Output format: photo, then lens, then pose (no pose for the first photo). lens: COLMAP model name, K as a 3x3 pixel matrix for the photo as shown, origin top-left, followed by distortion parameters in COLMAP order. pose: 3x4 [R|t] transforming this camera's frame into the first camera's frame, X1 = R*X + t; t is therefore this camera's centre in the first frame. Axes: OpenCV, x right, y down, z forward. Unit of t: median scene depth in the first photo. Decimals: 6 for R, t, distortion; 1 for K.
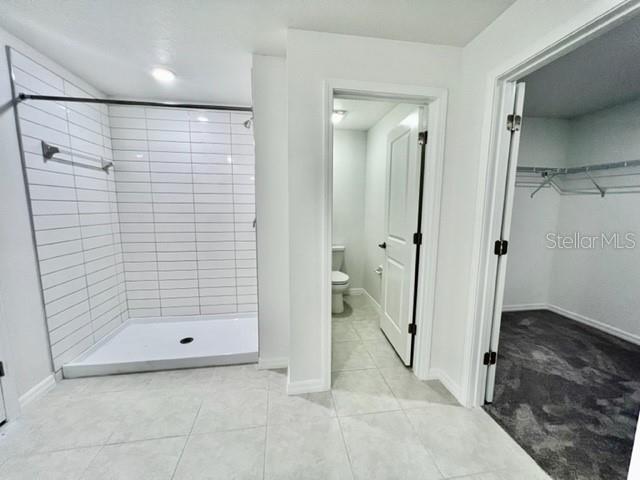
lens RADIAL K [[255.9, 0, 321.6], [0, 255.9, 240.3], [0, 0, 1]] dist [-0.000624, -0.000299]
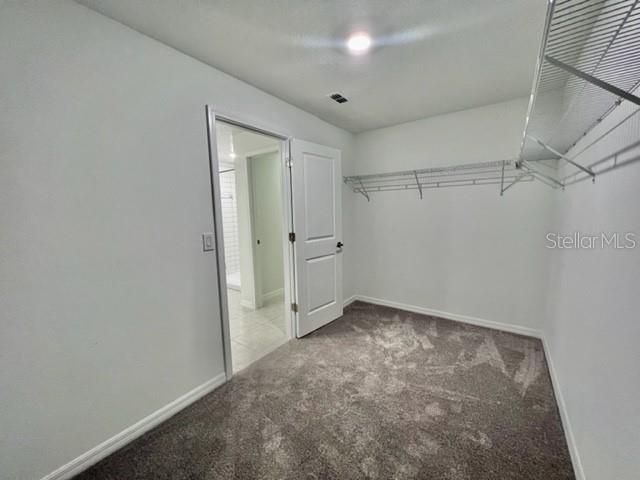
lens RADIAL K [[255.9, 0, 321.6], [0, 255.9, 240.3], [0, 0, 1]] dist [-0.000624, -0.000299]
pose [[0.707806, 0.051842, -0.704502, 1.586517], [-0.062937, 0.997965, 0.010205, 0.016573], [0.703598, 0.037116, 0.709628, -0.024114]]
